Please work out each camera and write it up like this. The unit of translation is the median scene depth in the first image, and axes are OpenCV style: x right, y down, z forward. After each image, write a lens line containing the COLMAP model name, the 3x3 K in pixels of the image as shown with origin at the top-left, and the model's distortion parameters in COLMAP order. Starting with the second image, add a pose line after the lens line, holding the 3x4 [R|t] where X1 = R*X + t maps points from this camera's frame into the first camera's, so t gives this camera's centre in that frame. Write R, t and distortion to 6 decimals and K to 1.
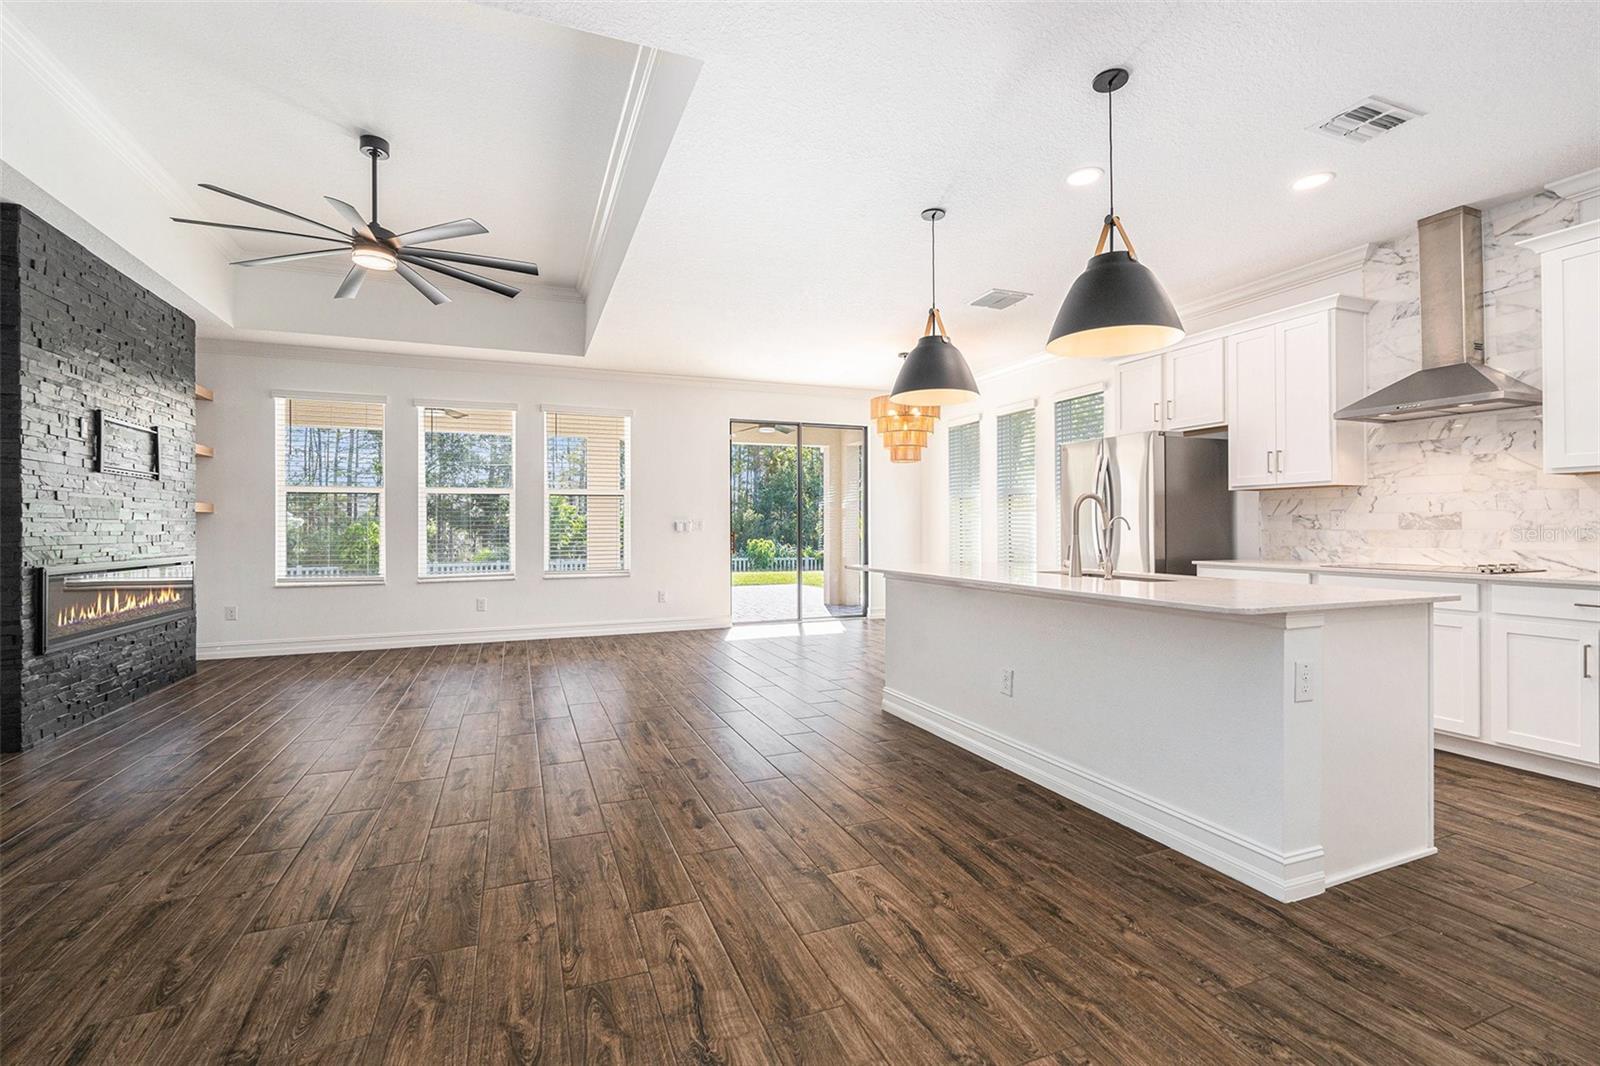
lens RADIAL K [[708.4, 0, 802.4], [0, 708.4, 525.5], [0, 0, 1]] dist [0.002754, 0.000266]
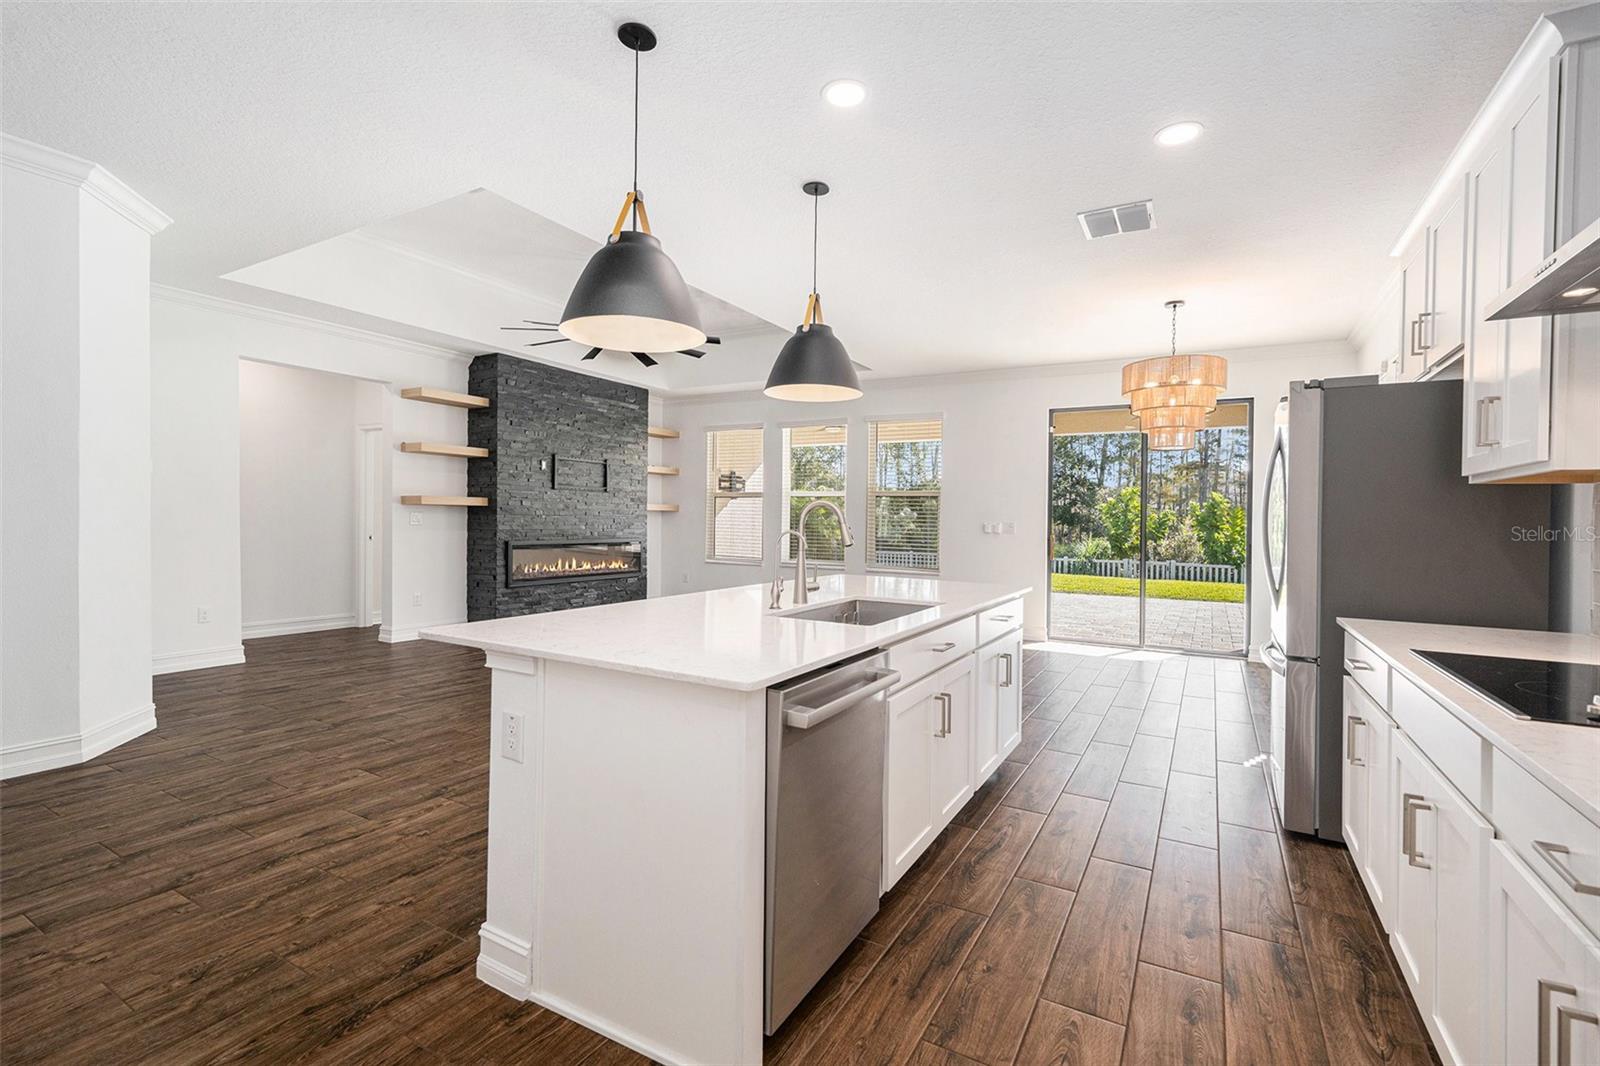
lens RADIAL K [[717.4, 0, 817.4], [0, 717.4, 526.8], [0, 0, 1]] dist [-0.002045, -0.000853]
pose [[0.625517, 0.023532, -0.779856, 0.953149], [-0.018751, 0.999710, 0.015127, -0.024173], [0.779985, 0.005161, 0.625777, 0.456613]]
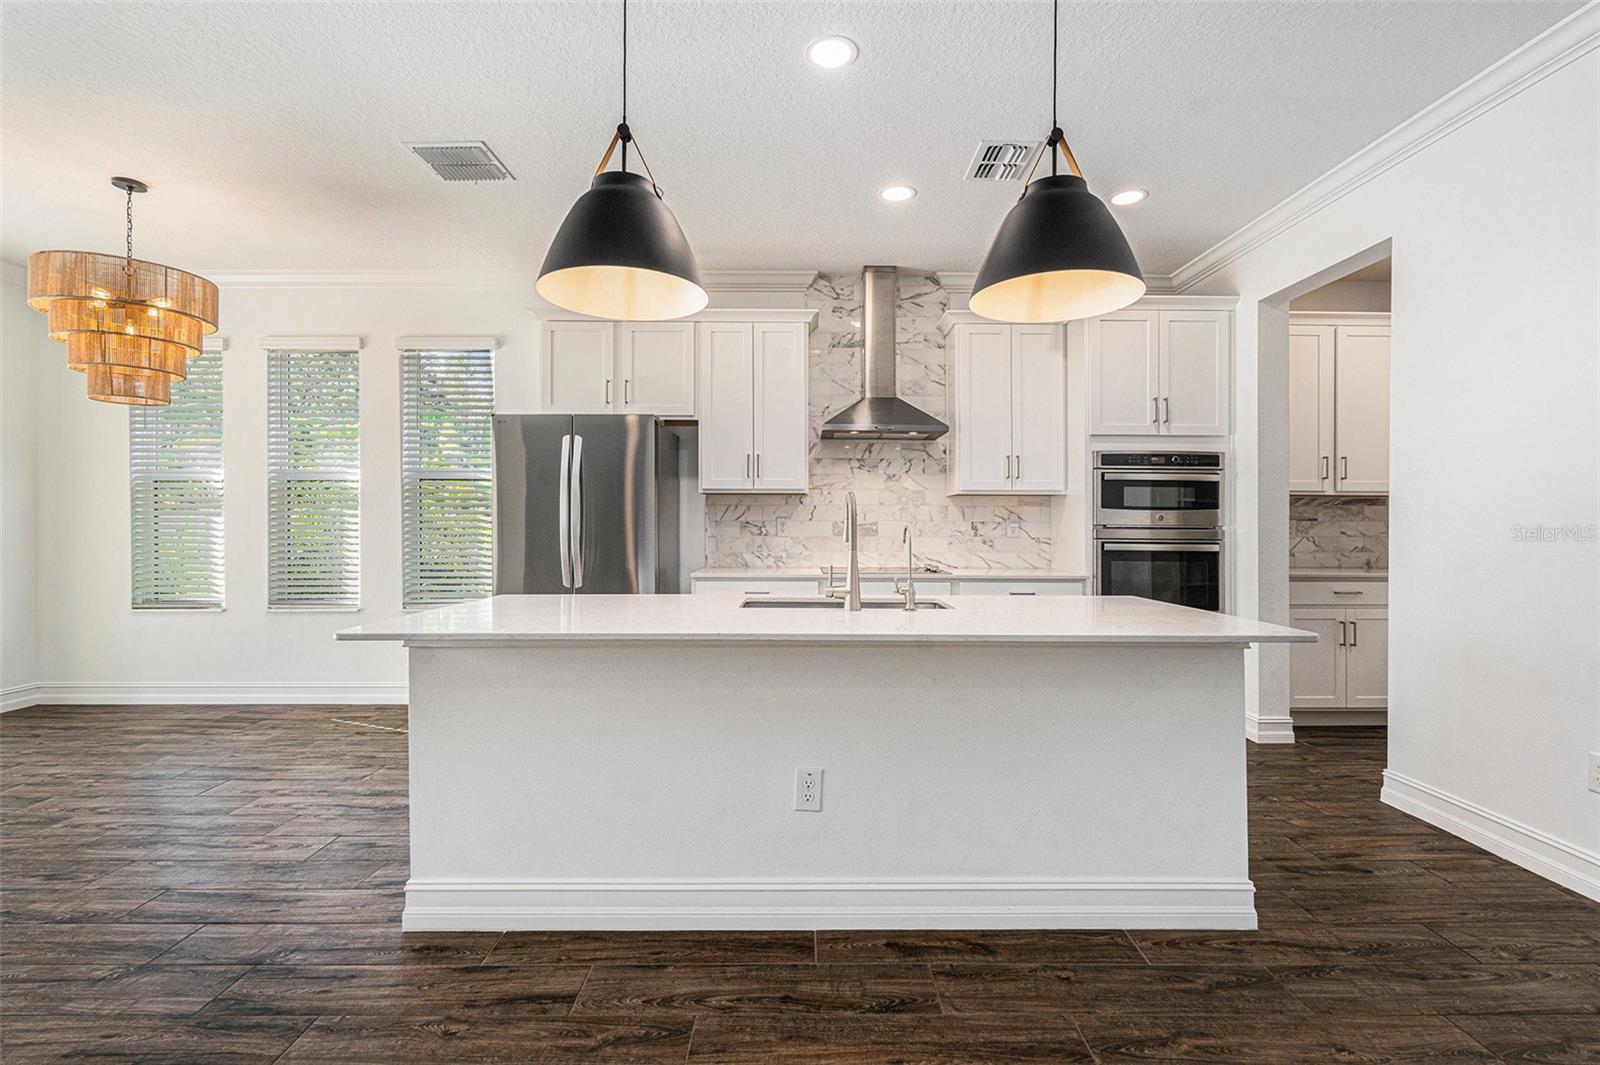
lens RADIAL K [[739.8, 0, 800.0], [0, 739.8, 523.4], [0, 0, 1]] dist [-0.000449, -0.000246]
pose [[0.378093, 0.005995, 0.925748, -0.297673], [-0.006653, 0.999971, -0.003758, -0.011060], [-0.925744, -0.004738, 0.378121, 0.709561]]
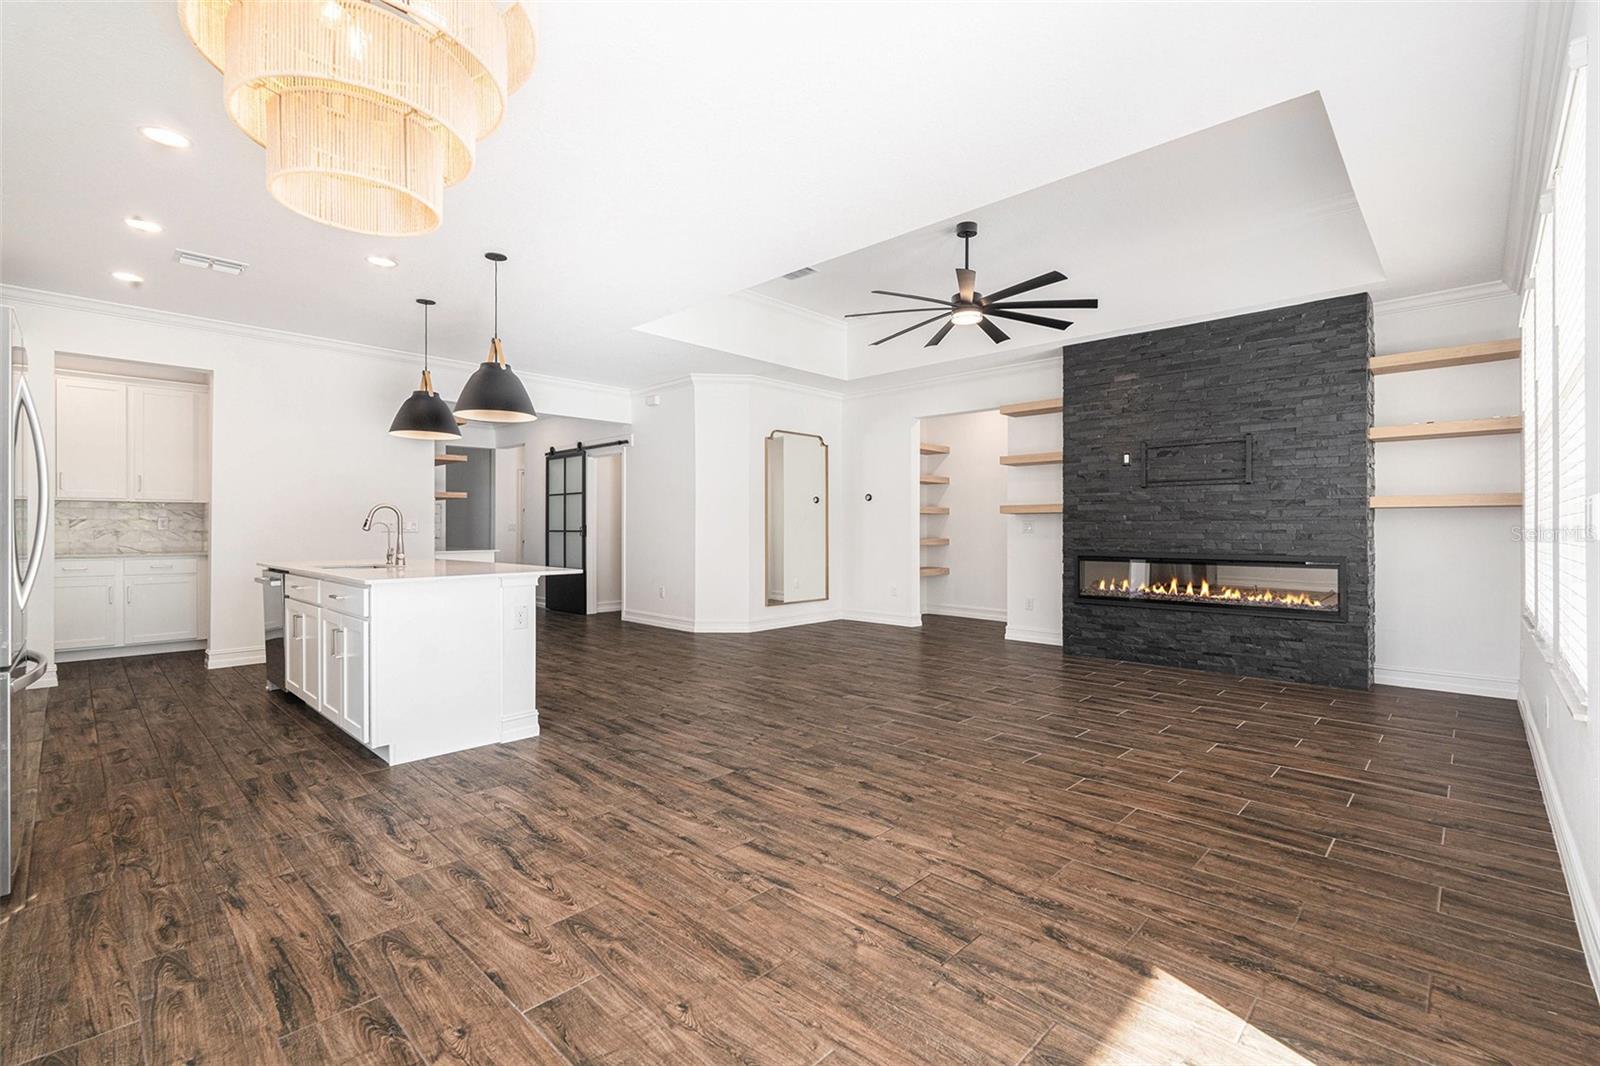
lens RADIAL K [[695.9, 0, 781.1], [0, 695.9, 528.2], [0, 0, 1]] dist [0.000295, -0.000043]
pose [[-0.920916, 0.001087, -0.389759, 0.211399], [0.002357, 0.999993, -0.002781, 0.007747], [0.389754, -0.003480, -0.920913, 2.357221]]
